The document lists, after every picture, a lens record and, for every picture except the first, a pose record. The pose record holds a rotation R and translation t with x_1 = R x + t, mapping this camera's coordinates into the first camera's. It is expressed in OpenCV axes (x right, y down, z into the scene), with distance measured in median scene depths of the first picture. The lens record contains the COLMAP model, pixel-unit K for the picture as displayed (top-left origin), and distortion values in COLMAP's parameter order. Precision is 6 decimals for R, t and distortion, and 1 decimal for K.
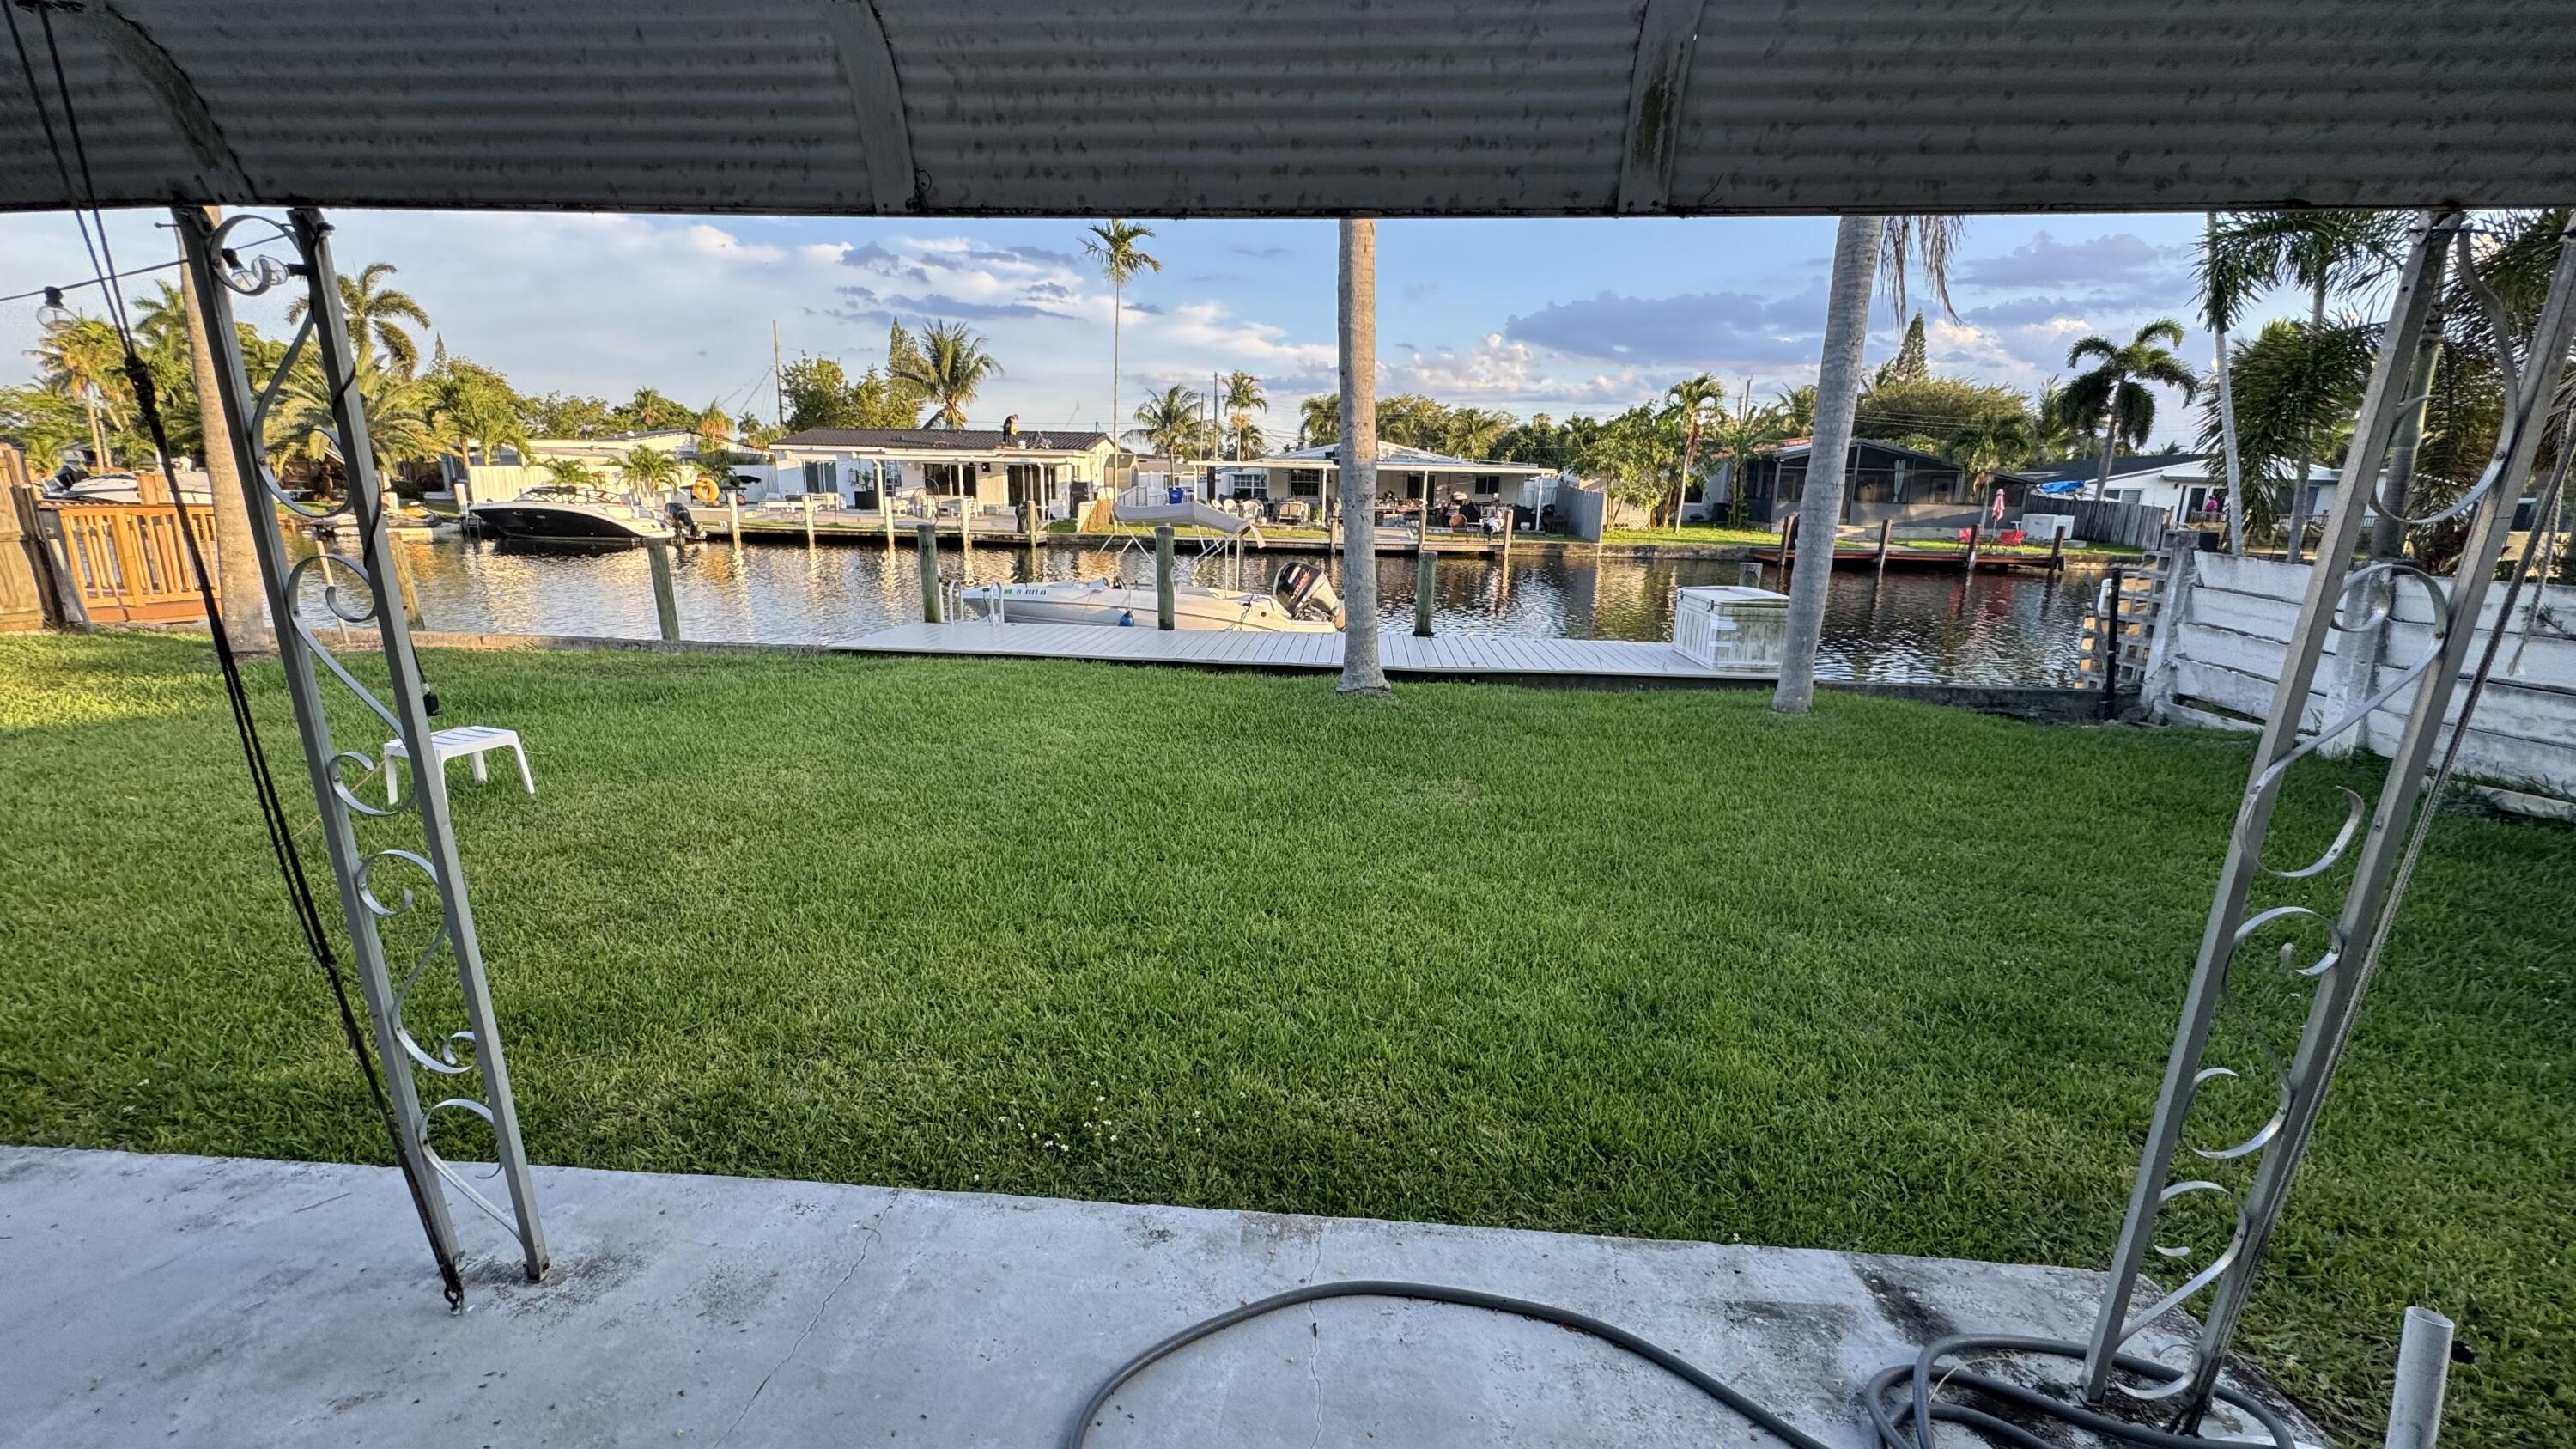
lens RADIAL K [[1029.7, 0, 1285.6], [0, 1029.7, 721.2], [0, 0, 1]] dist [-0.002483, 0.001007]
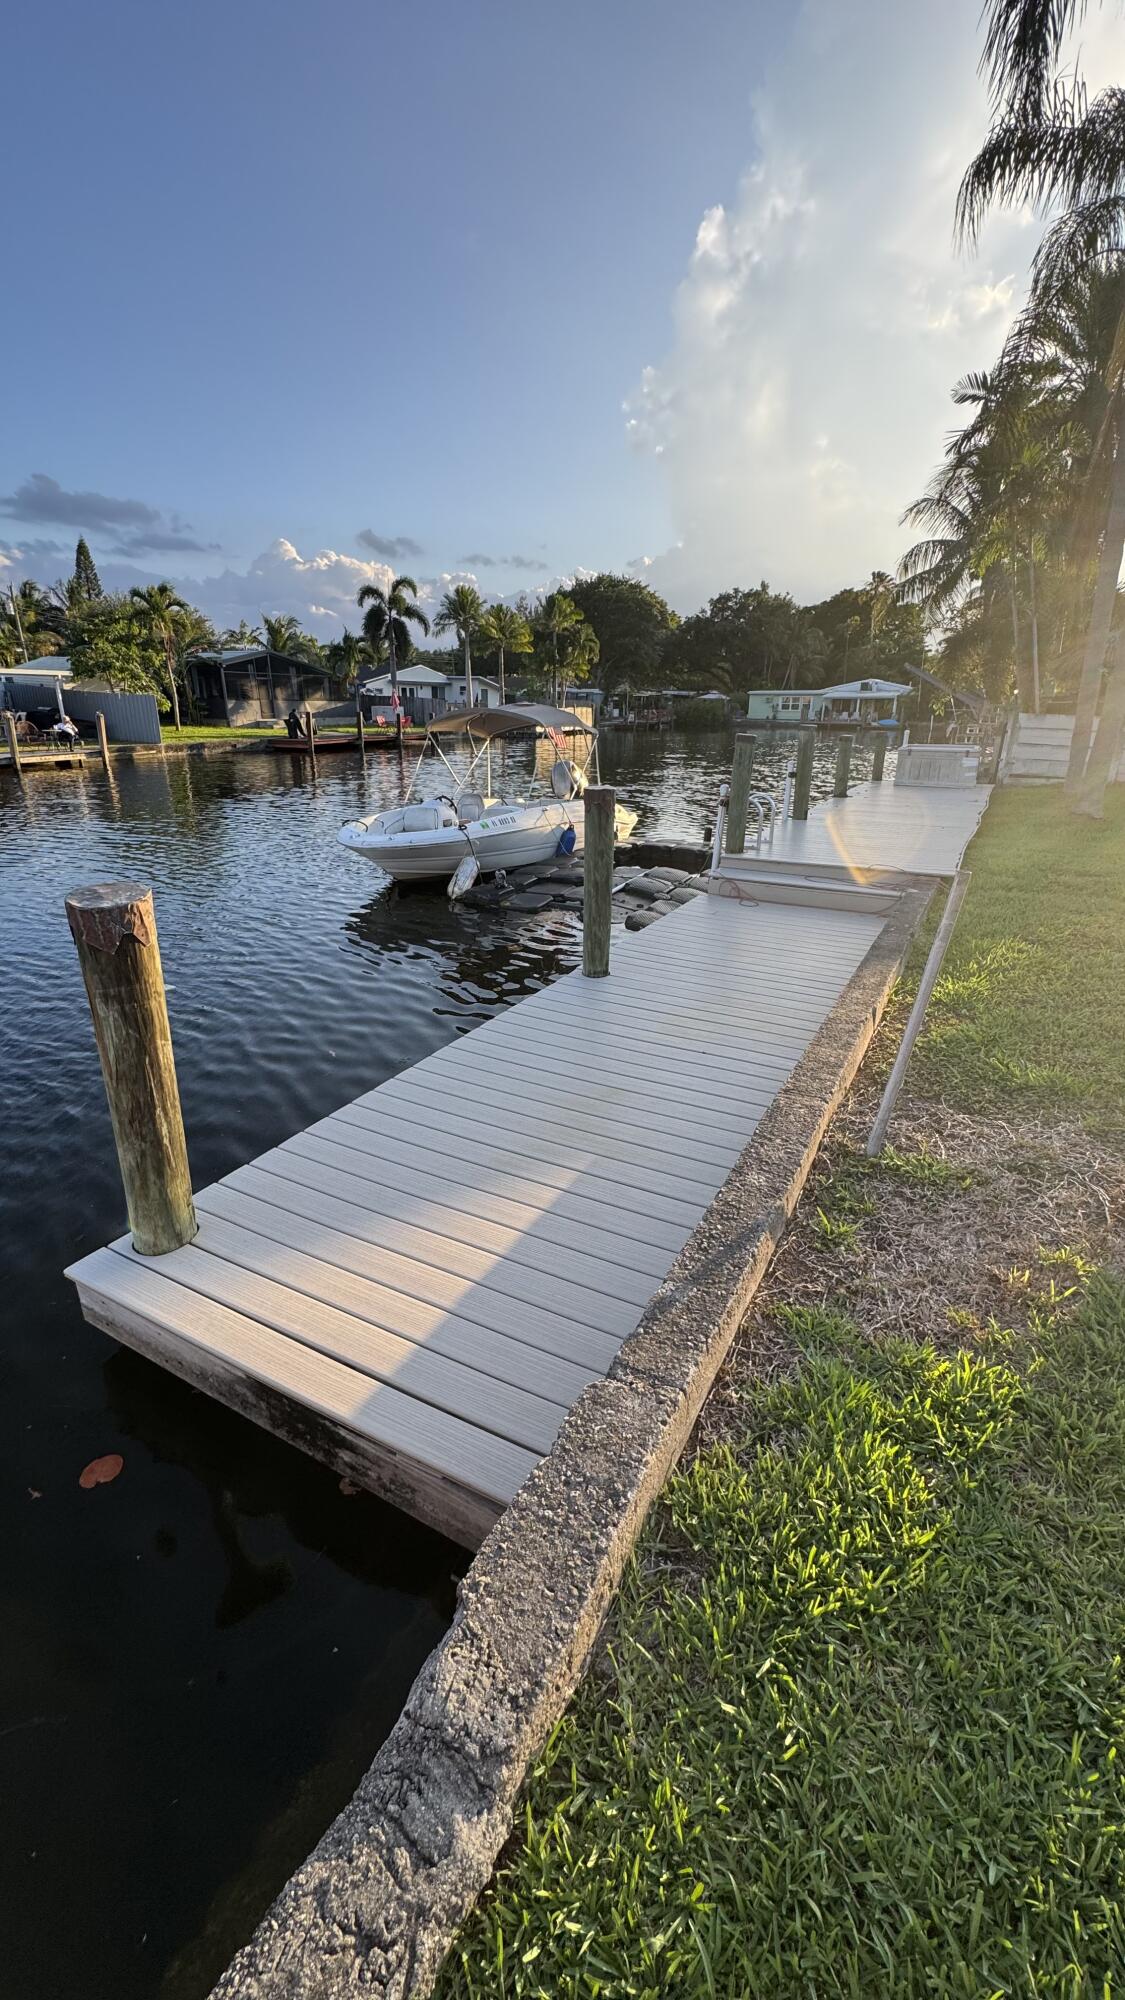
lens RADIAL K [[799.3, 0, 560.0], [0, 799.3, 999.1], [0, 0, 1]] dist [-0.002483, 0.001007]
pose [[0.406735, -0.335169, 0.849840, -0.318621], [0.207171, 0.939870, 0.271523, -0.061063], [-0.889745, 0.065625, 0.451716, 0.264174]]
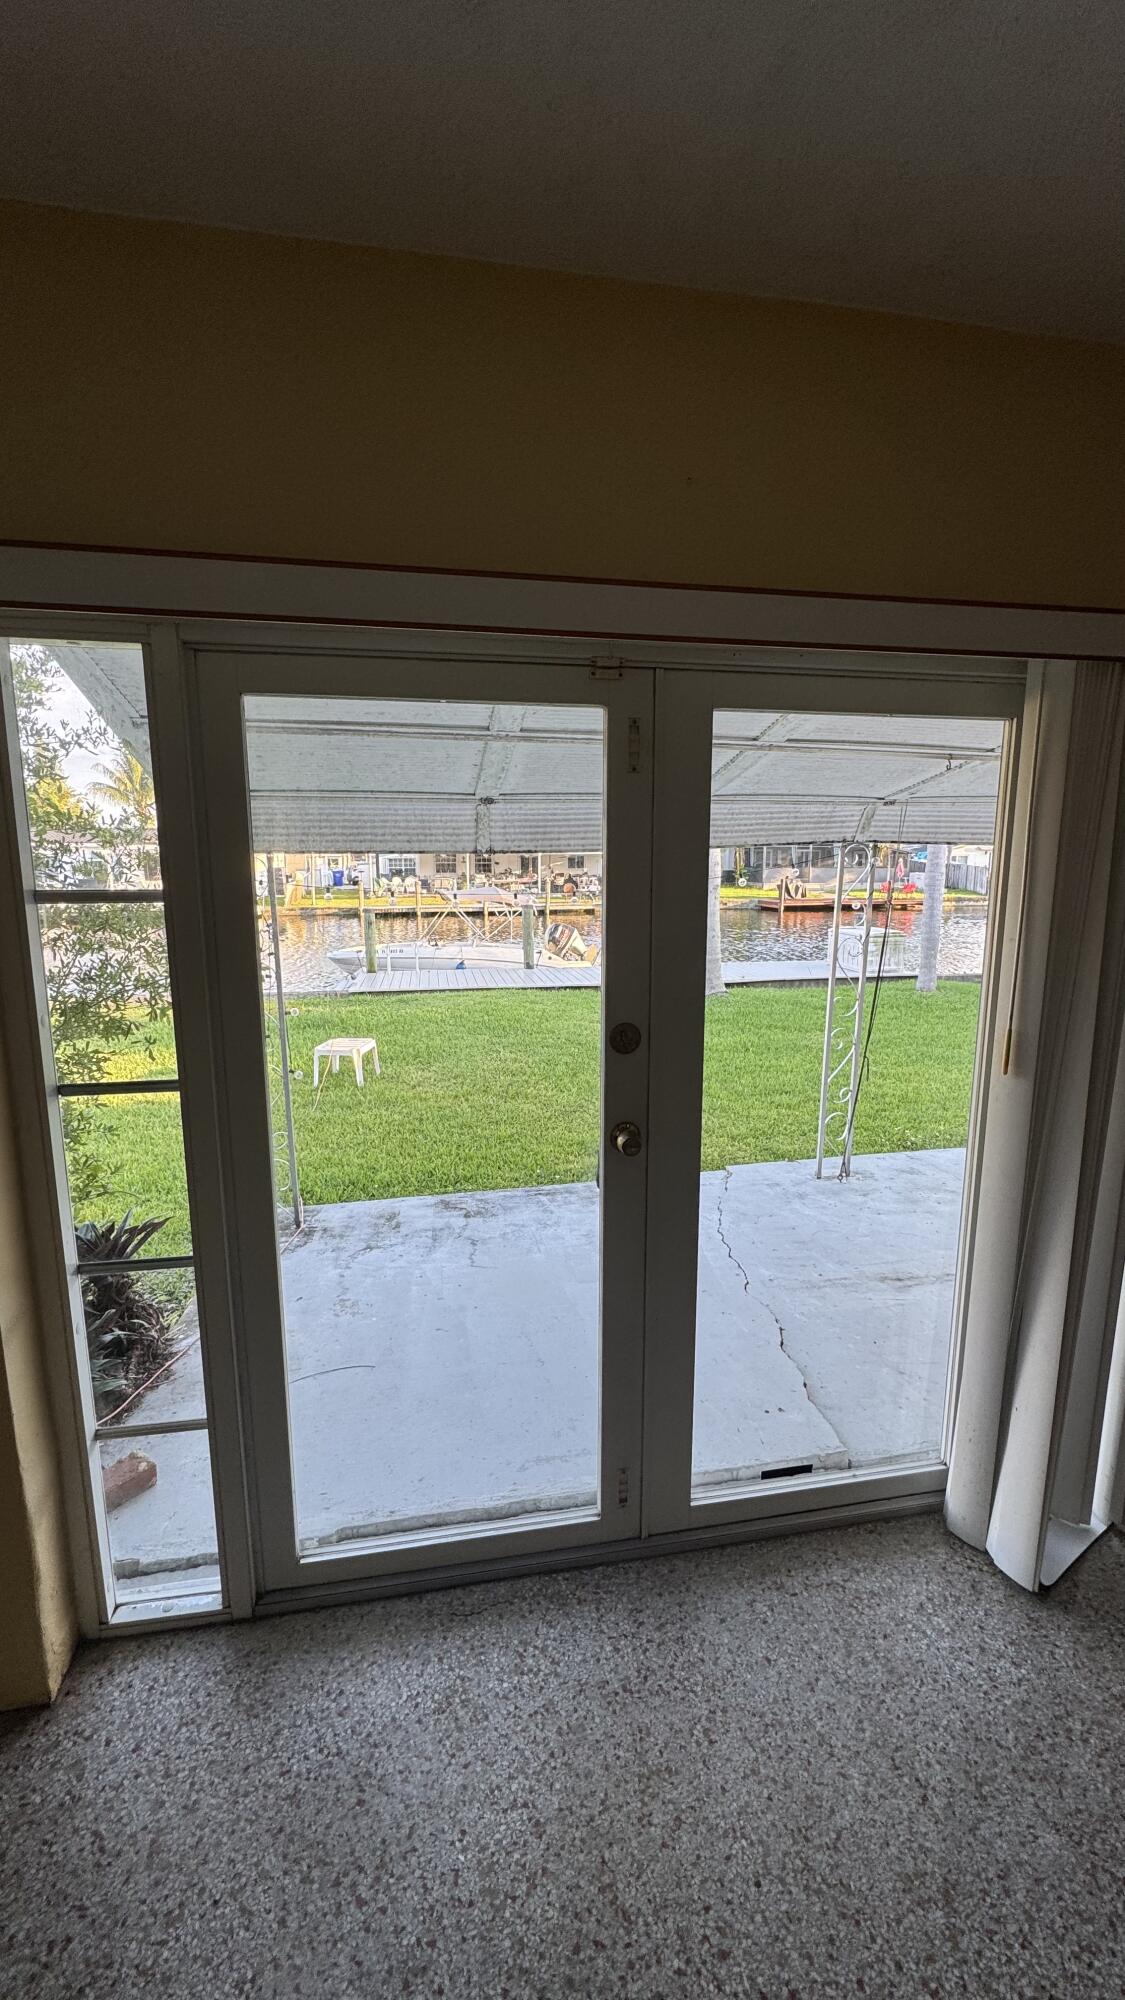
lens RADIAL K [[799.3, 0, 559.4], [0, 799.3, 995.4], [0, 0, 1]] dist [-0.002483, 0.001007]
pose [[0.970036, -0.062679, 0.234736, -0.109892], [0.075840, 0.995990, -0.047459, 0.003657], [-0.230820, 0.063839, 0.970900, -0.058423]]
